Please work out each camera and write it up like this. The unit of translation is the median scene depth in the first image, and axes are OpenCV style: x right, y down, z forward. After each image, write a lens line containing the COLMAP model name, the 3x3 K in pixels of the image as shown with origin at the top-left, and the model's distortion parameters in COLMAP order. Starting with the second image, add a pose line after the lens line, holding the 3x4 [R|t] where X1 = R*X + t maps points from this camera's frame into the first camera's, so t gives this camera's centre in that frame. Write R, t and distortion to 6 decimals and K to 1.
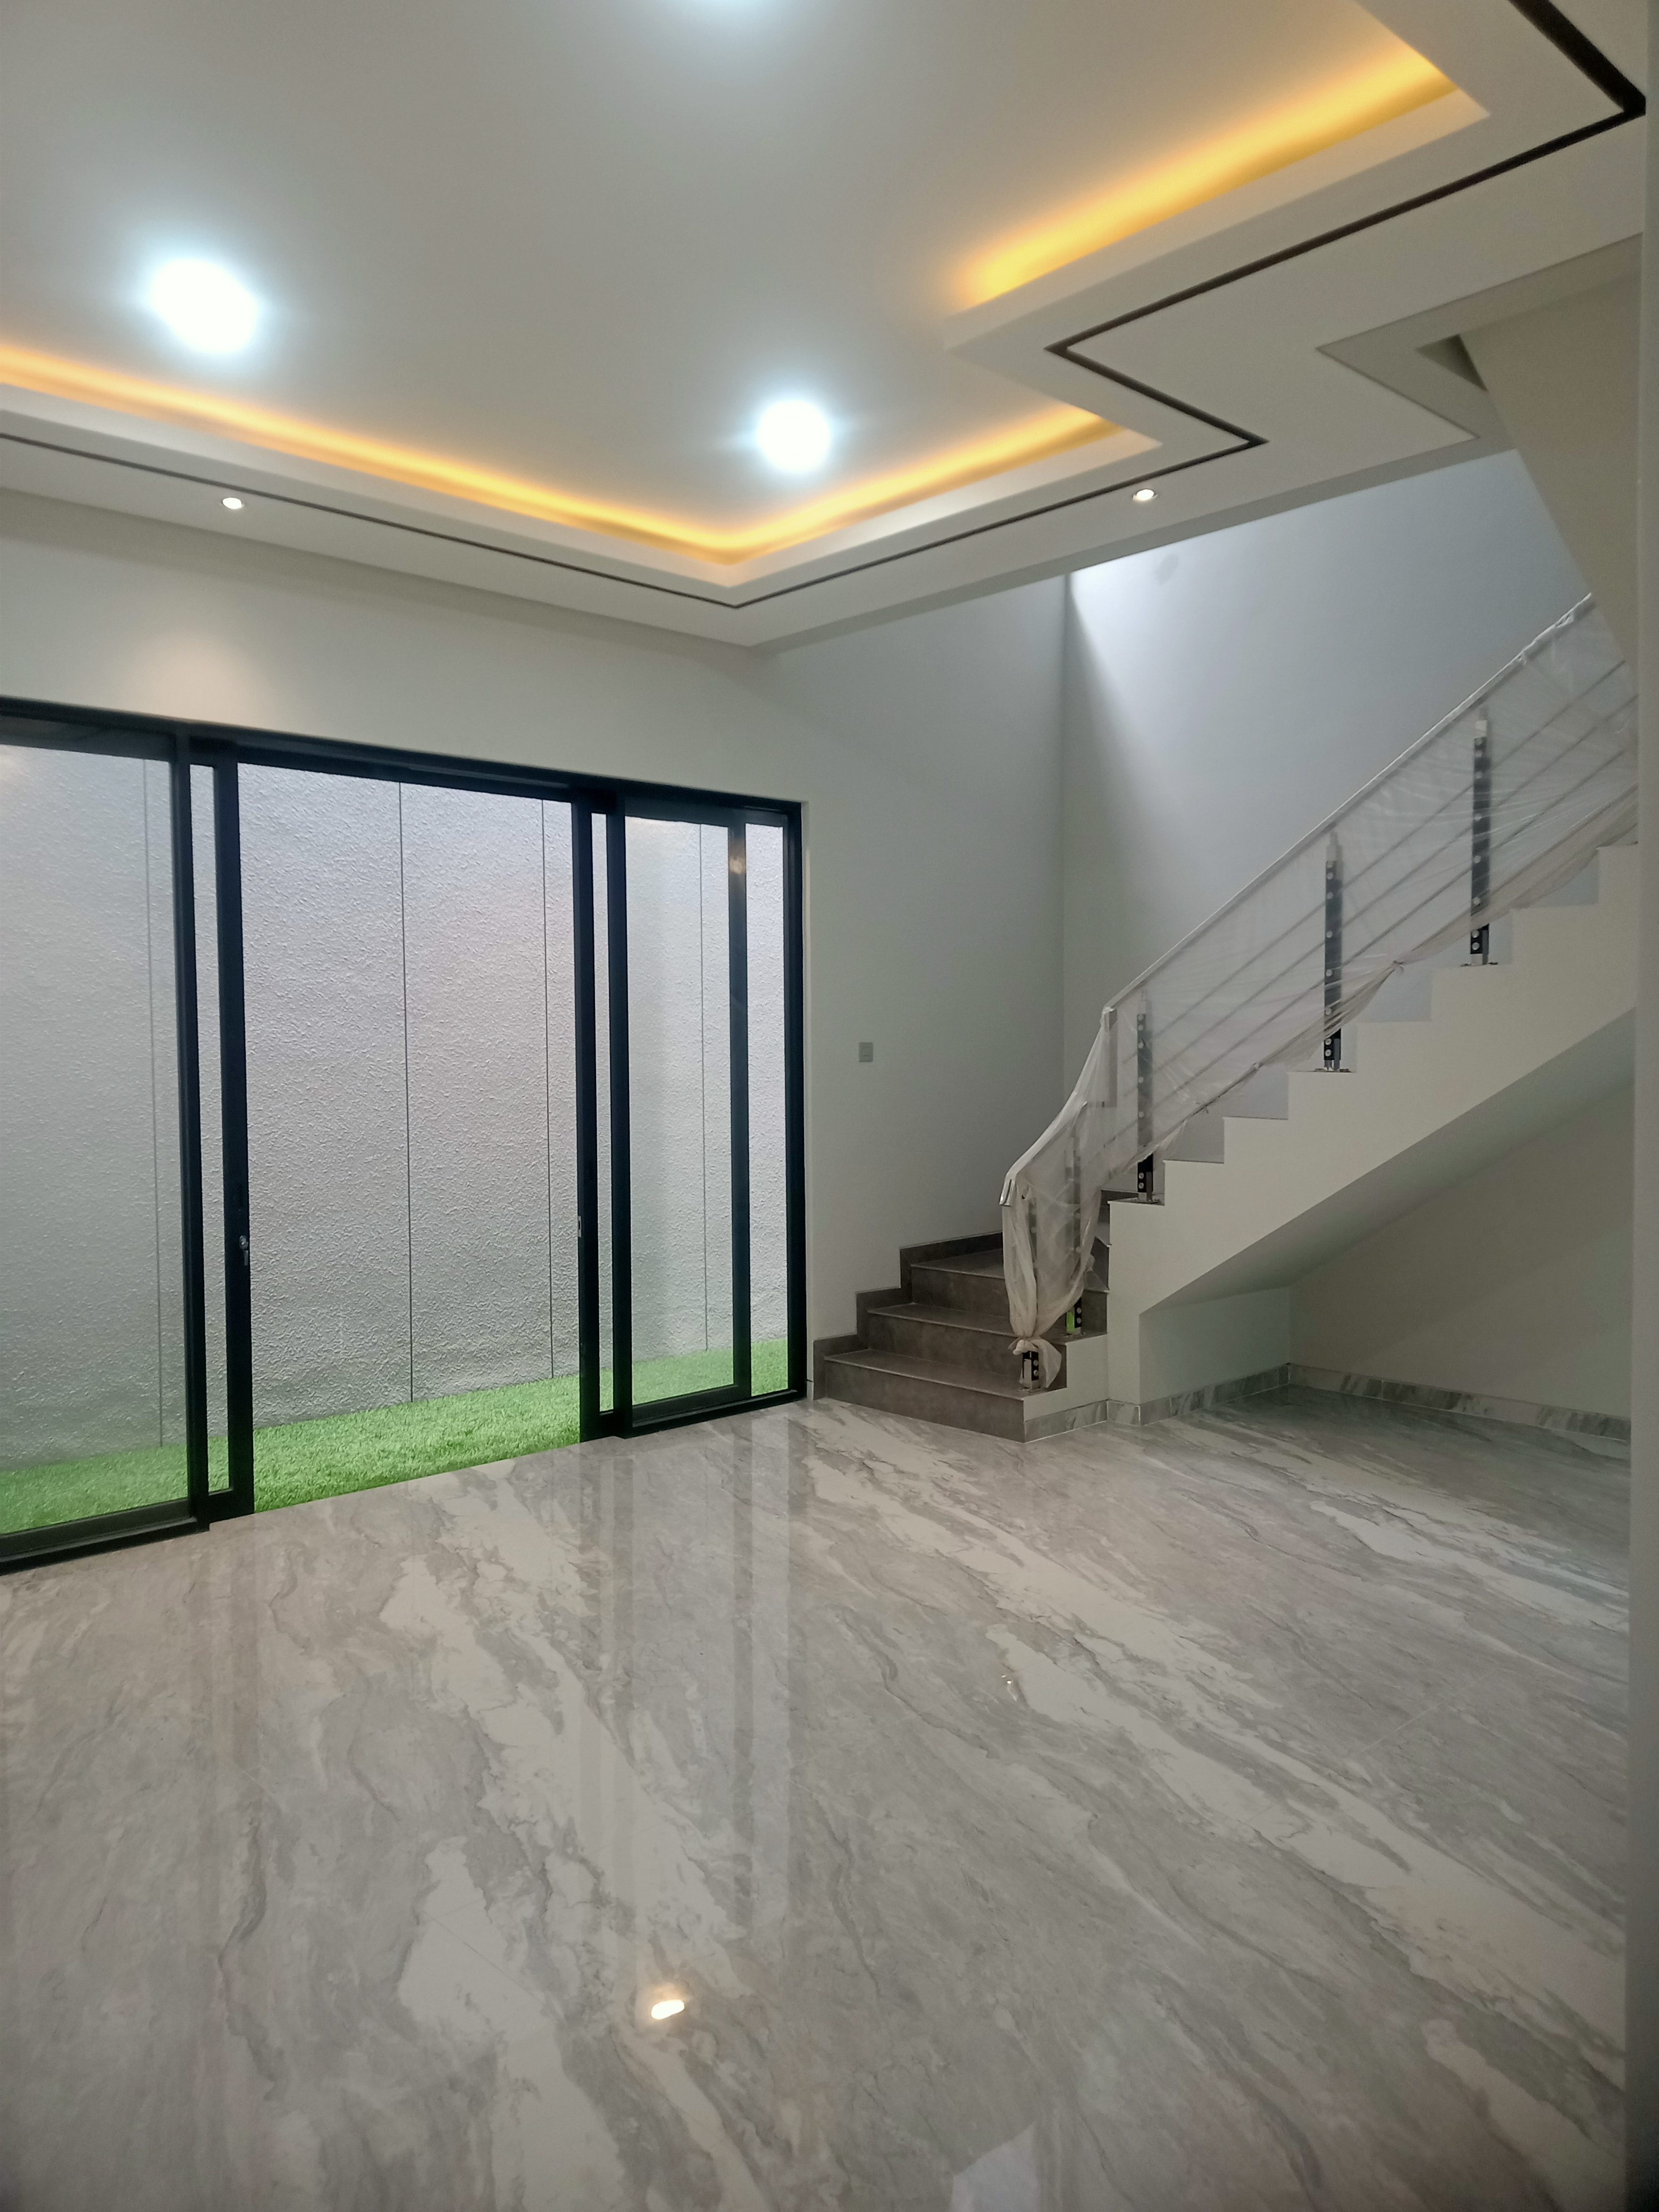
lens RADIAL K [[1614.8, 0, 809.5], [0, 1614.8, 1090.3], [0, 0, 1]] dist [0.023512, -0.034300]
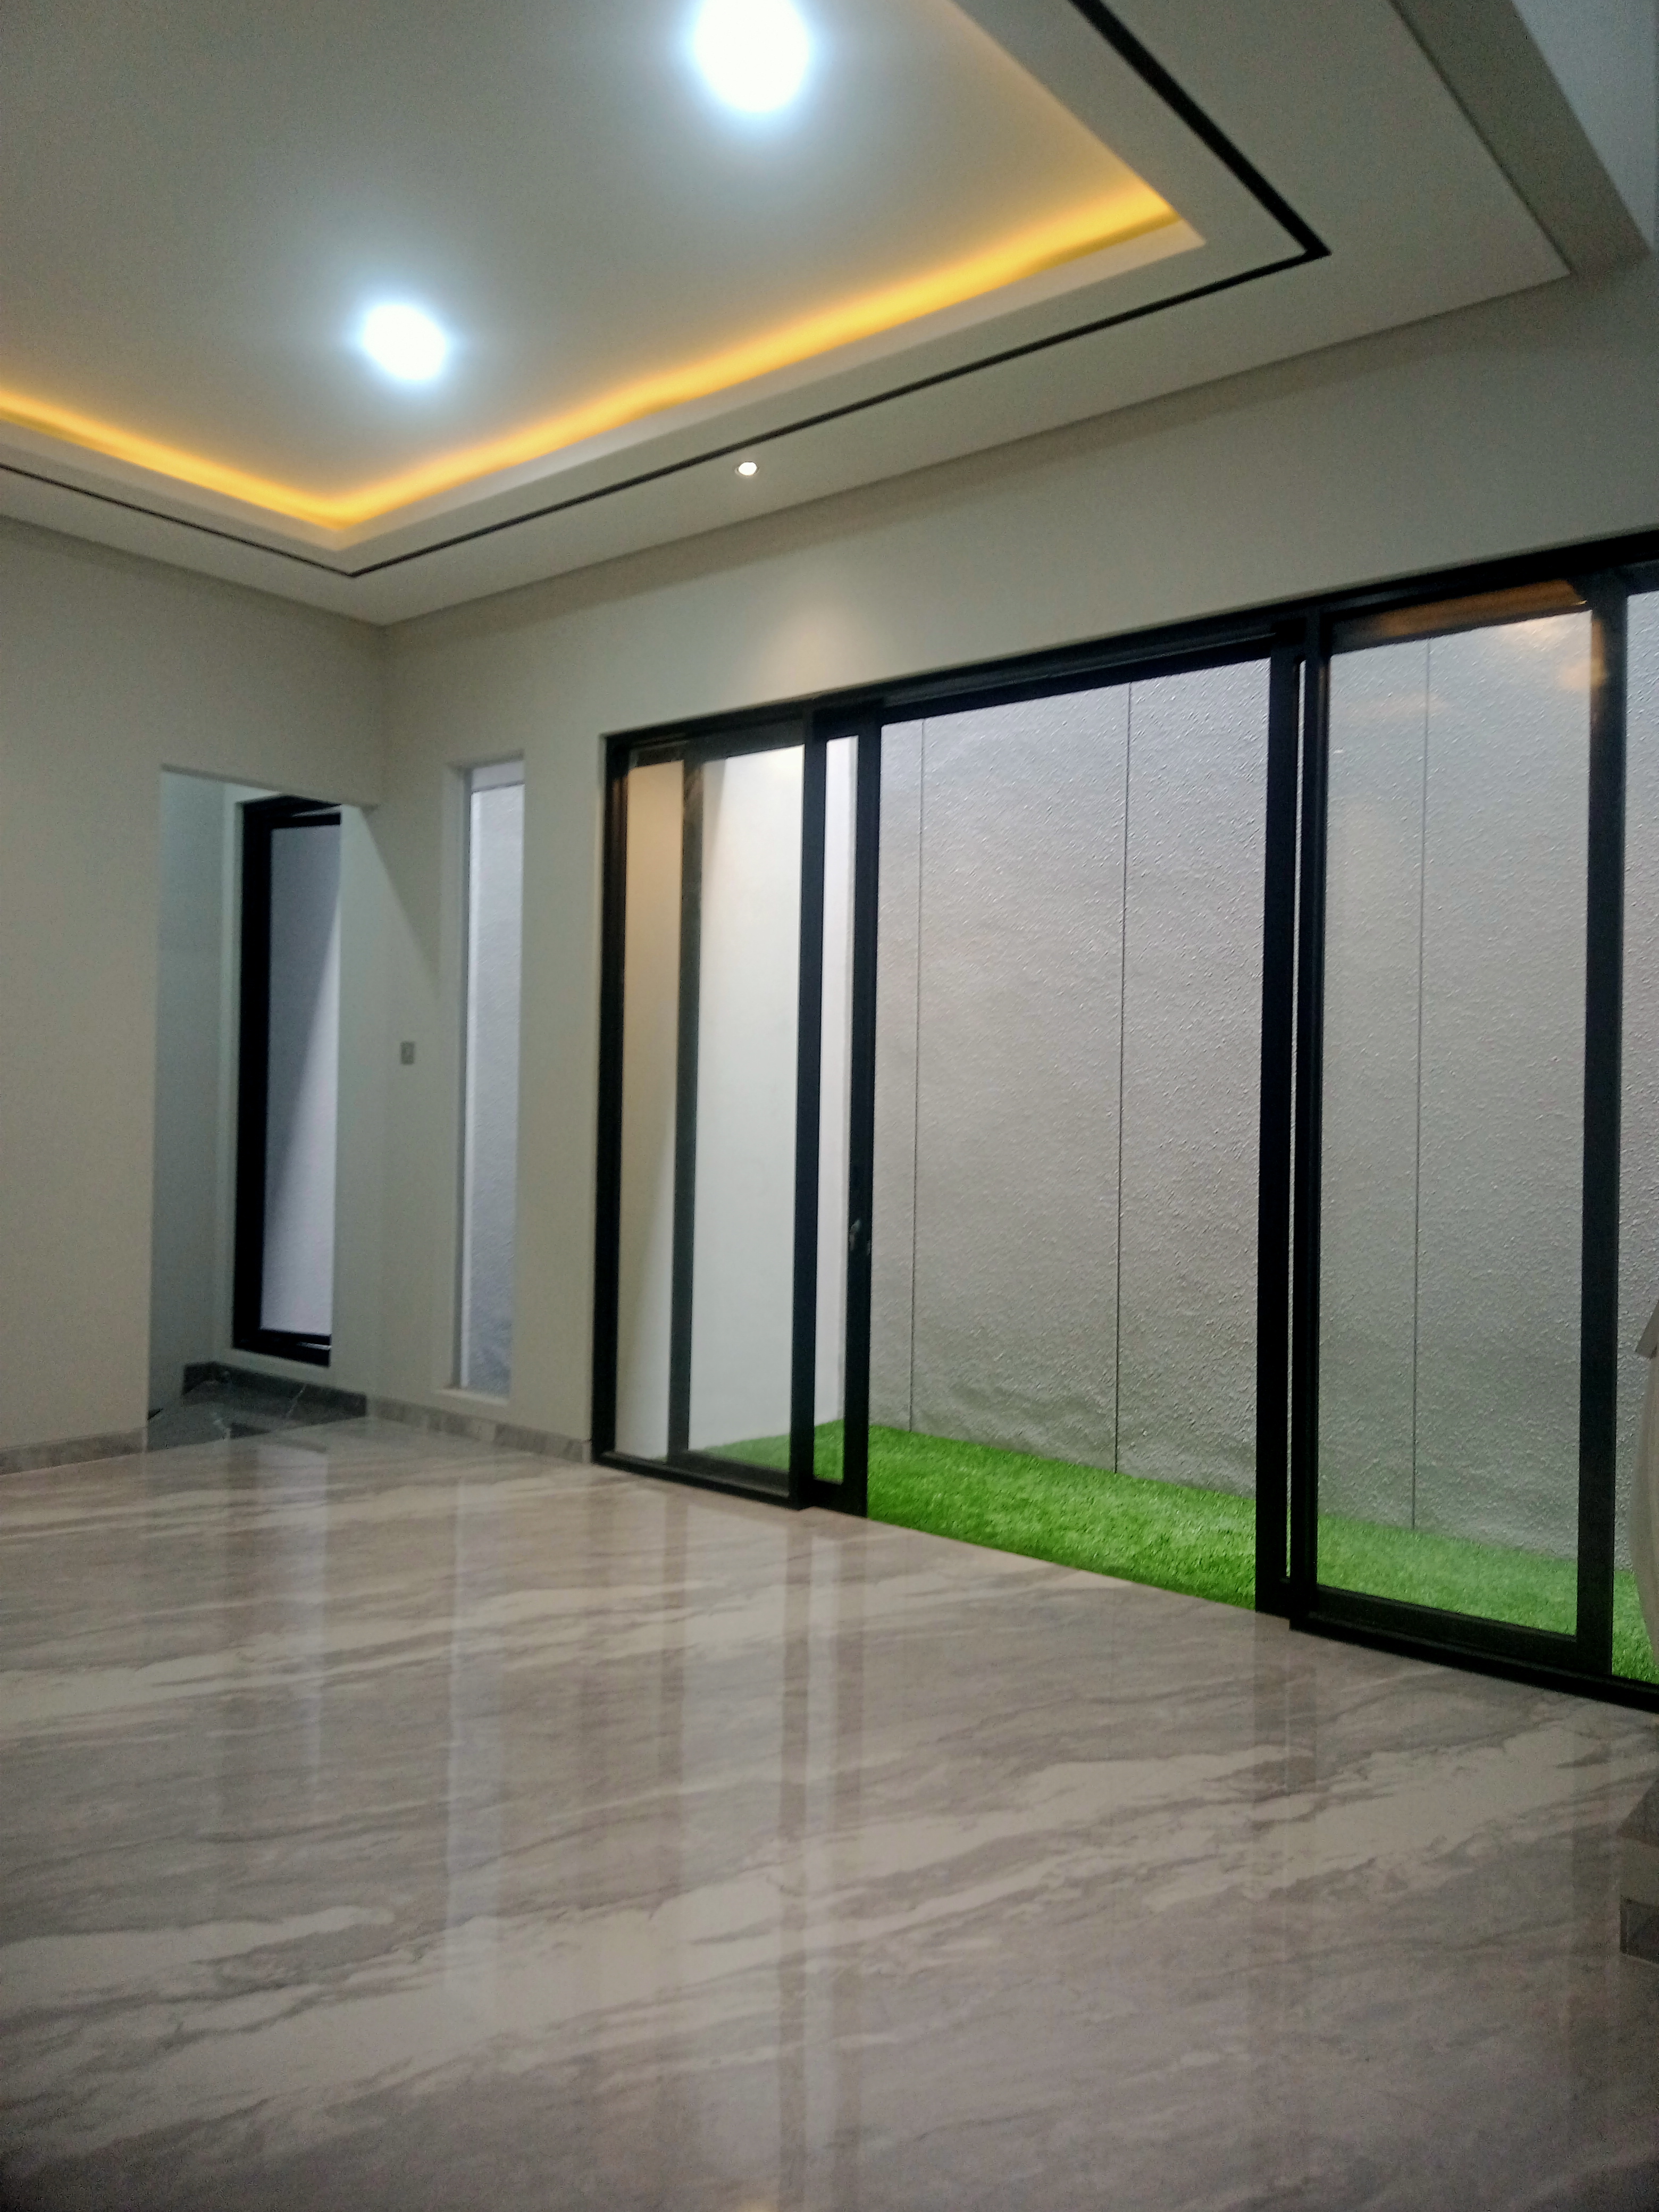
lens RADIAL K [[1614.8, 0, 918.0], [0, 1614.8, 1100.5], [0, 0, 1]] dist [0.023512, -0.034300]
pose [[0.126987, -0.000726, -0.991904, 0.551491], [-0.058627, 0.998246, -0.008237, 0.025454], [0.990170, 0.059199, 0.126721, 0.844343]]
